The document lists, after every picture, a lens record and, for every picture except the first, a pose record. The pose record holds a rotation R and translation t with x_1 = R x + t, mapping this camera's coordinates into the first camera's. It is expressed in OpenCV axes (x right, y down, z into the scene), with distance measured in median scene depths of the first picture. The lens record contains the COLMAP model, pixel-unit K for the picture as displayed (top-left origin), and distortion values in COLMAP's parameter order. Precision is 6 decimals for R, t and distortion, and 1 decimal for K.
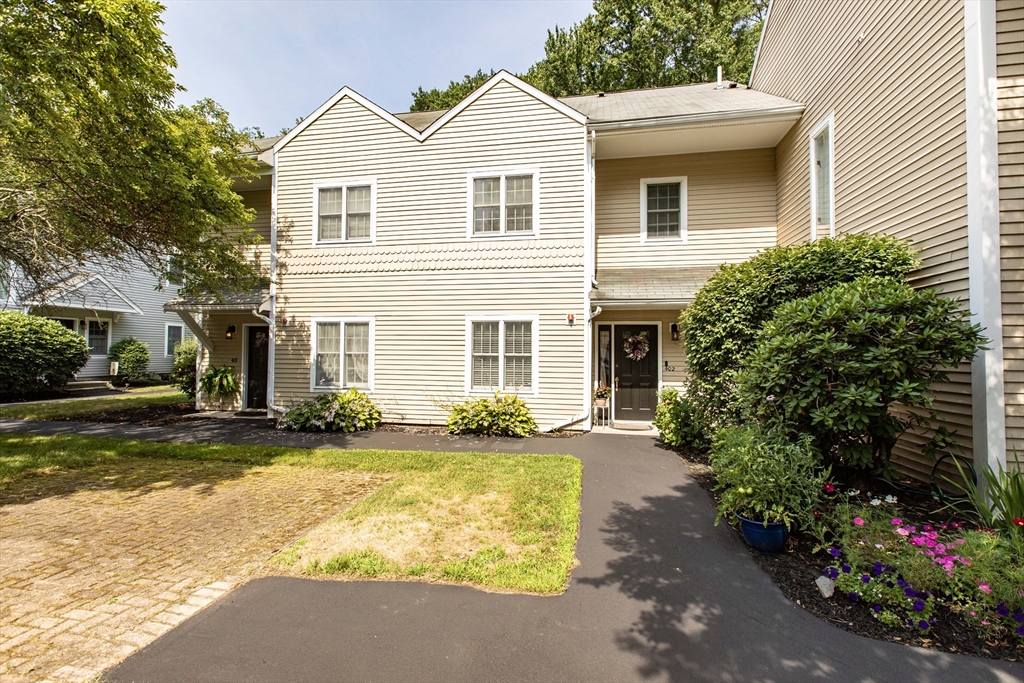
lens RADIAL K [[462.3, 0, 512.9], [0, 462.3, 341.7], [0, 0, 1]] dist [0.001610, 0.000541]
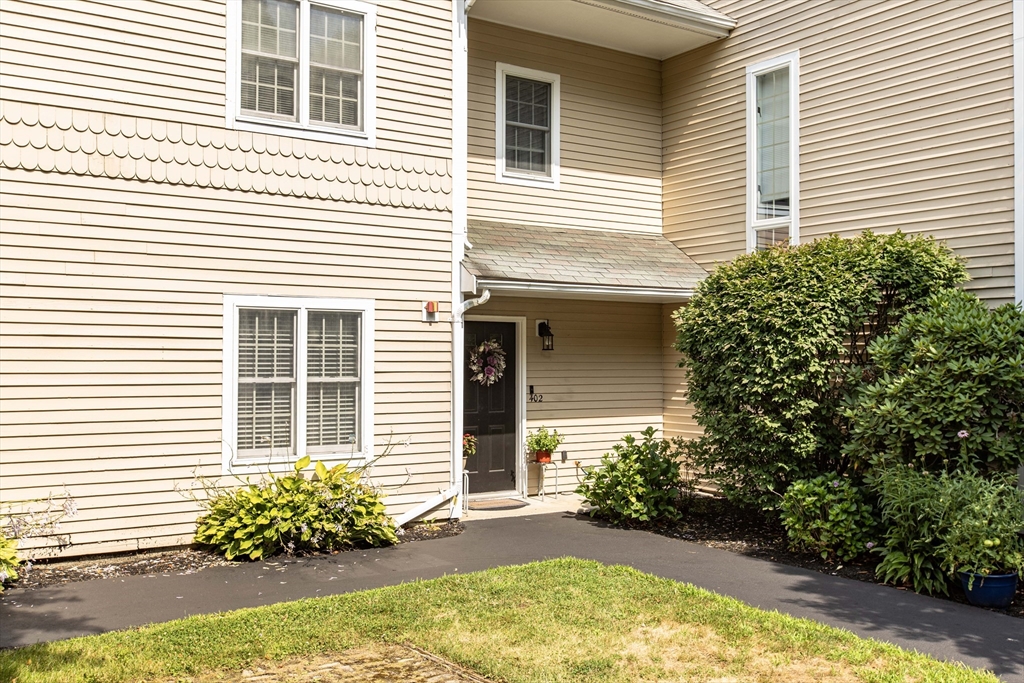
lens RADIAL K [[987.7, 0, 522.6], [0, 987.7, 338.6], [0, 0, 1]] dist [0.006290, 0.000000]
pose [[0.712516, 0.009032, 0.701598, -0.568528], [-0.014680, 0.999890, 0.002037, -0.019877], [-0.701502, -0.011752, 0.712570, 0.121799]]
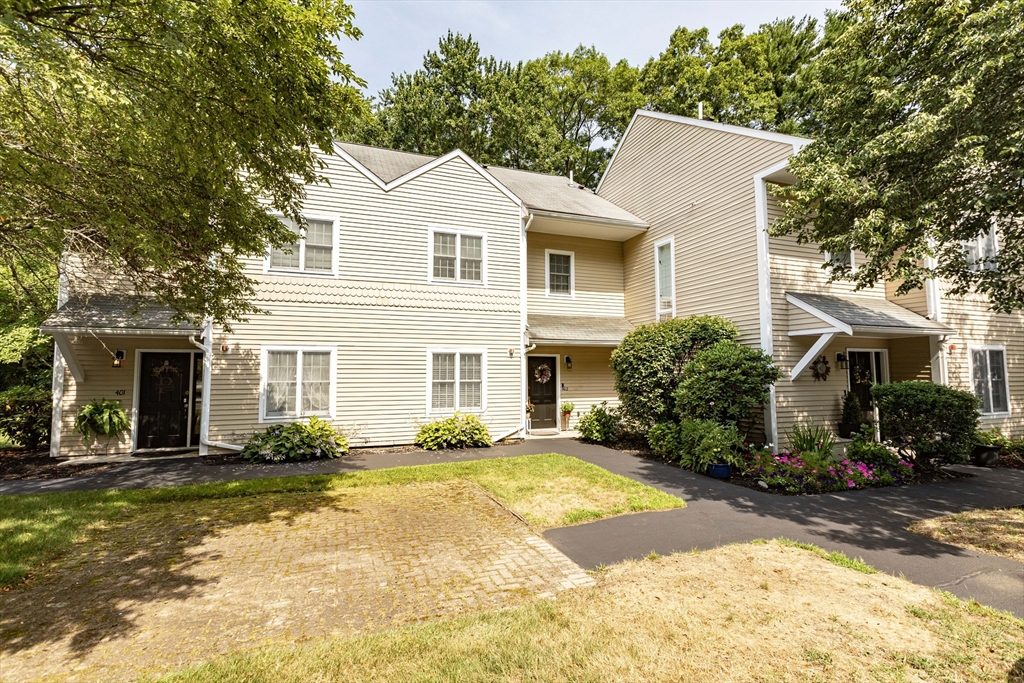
lens RADIAL K [[462.3, 0, 516.6], [0, 462.3, 341.3], [0, 0, 1]] dist [0.001610, 0.000541]
pose [[0.853567, 0.026260, 0.520320, -0.518551], [-0.004316, 0.999051, -0.043341, -0.023231], [-0.520965, 0.034749, 0.852871, -0.110067]]
